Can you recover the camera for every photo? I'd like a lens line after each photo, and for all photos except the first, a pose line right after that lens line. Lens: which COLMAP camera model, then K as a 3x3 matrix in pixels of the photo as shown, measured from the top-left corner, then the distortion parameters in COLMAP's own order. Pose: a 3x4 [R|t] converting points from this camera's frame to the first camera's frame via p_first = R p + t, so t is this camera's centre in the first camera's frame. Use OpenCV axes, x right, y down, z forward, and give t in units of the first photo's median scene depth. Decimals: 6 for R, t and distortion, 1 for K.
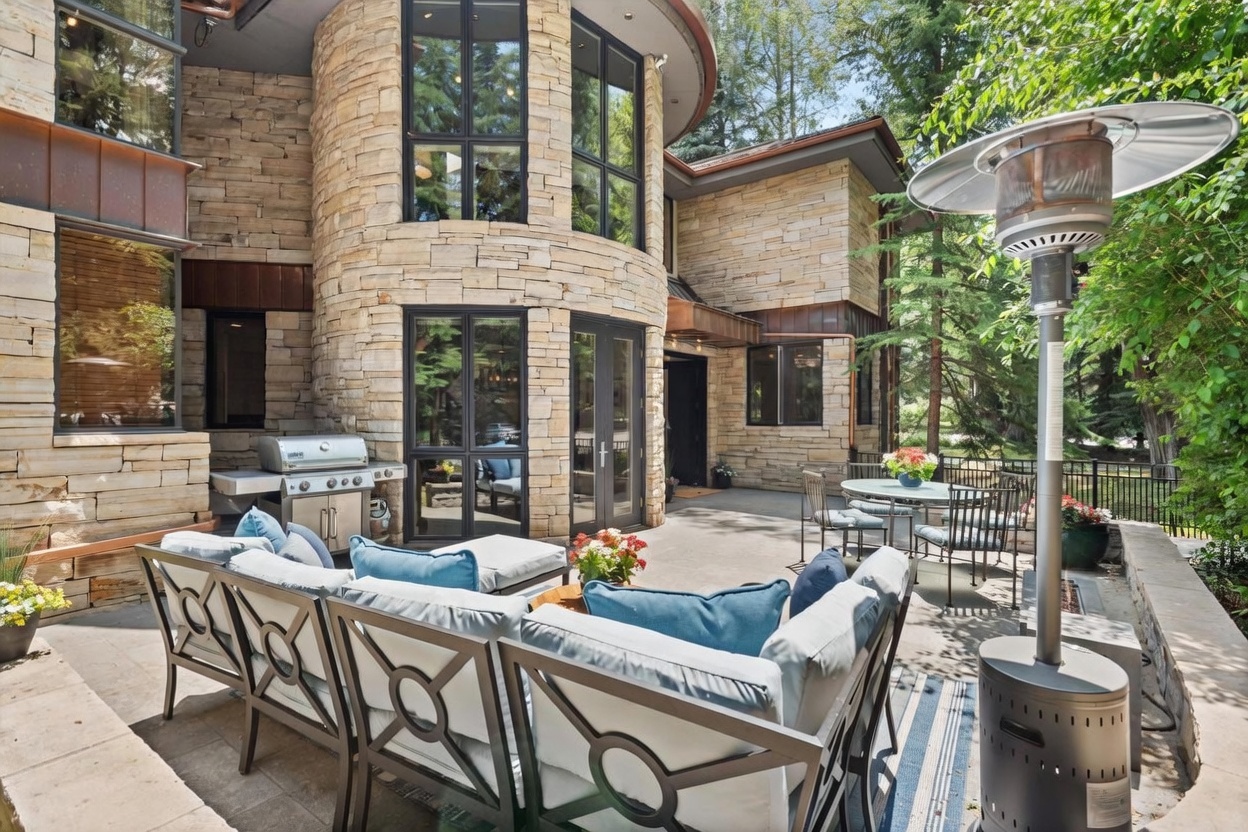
lens RADIAL K [[602.3, 0, 620.9], [0, 602.3, 411.0], [0, 0, 1]] dist [0.010191, -0.001749]
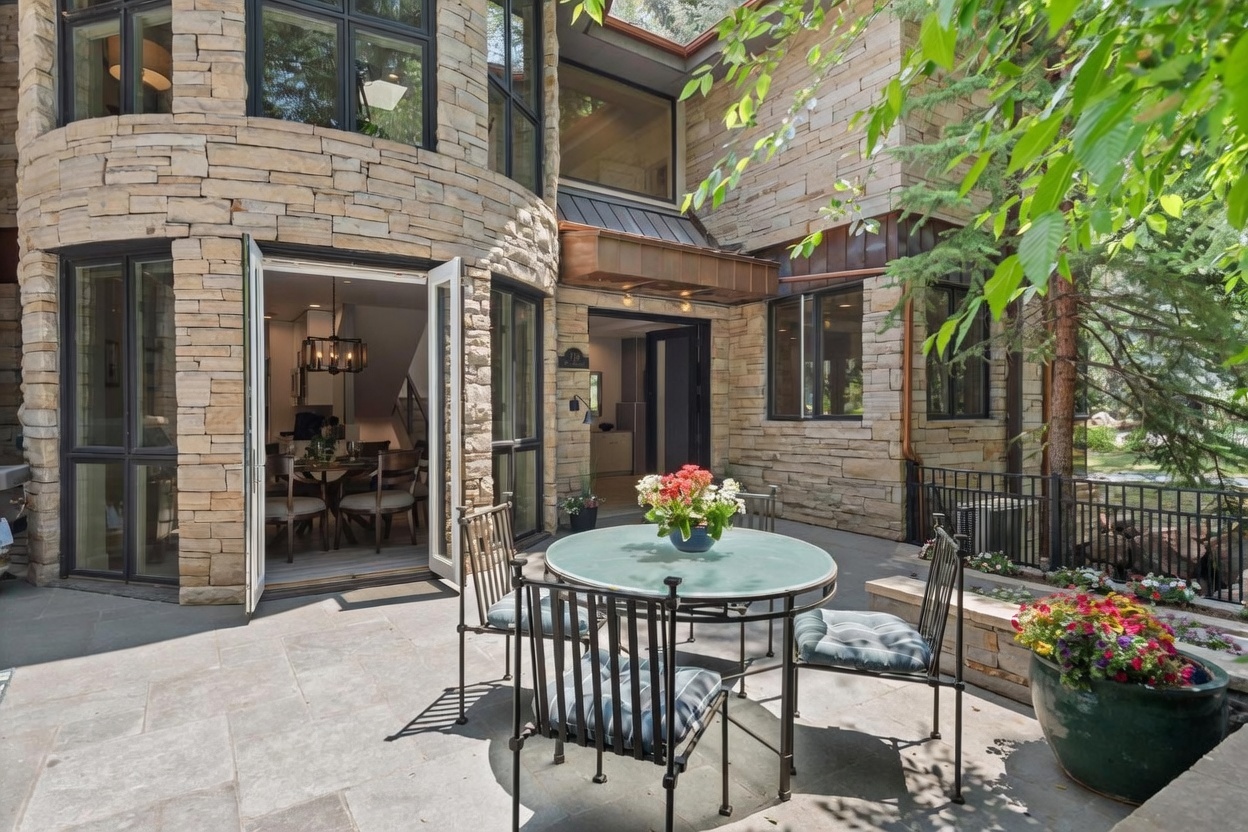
lens RADIAL K [[670.9, 0, 623.9], [0, 670.9, 410.6], [0, 0, 1]] dist [0.013930, -0.000294]
pose [[0.942767, -0.002979, -0.333440, 0.537154], [0.005417, 0.999965, 0.006382, 0.014467], [0.333409, -0.007823, 0.942750, 0.442207]]
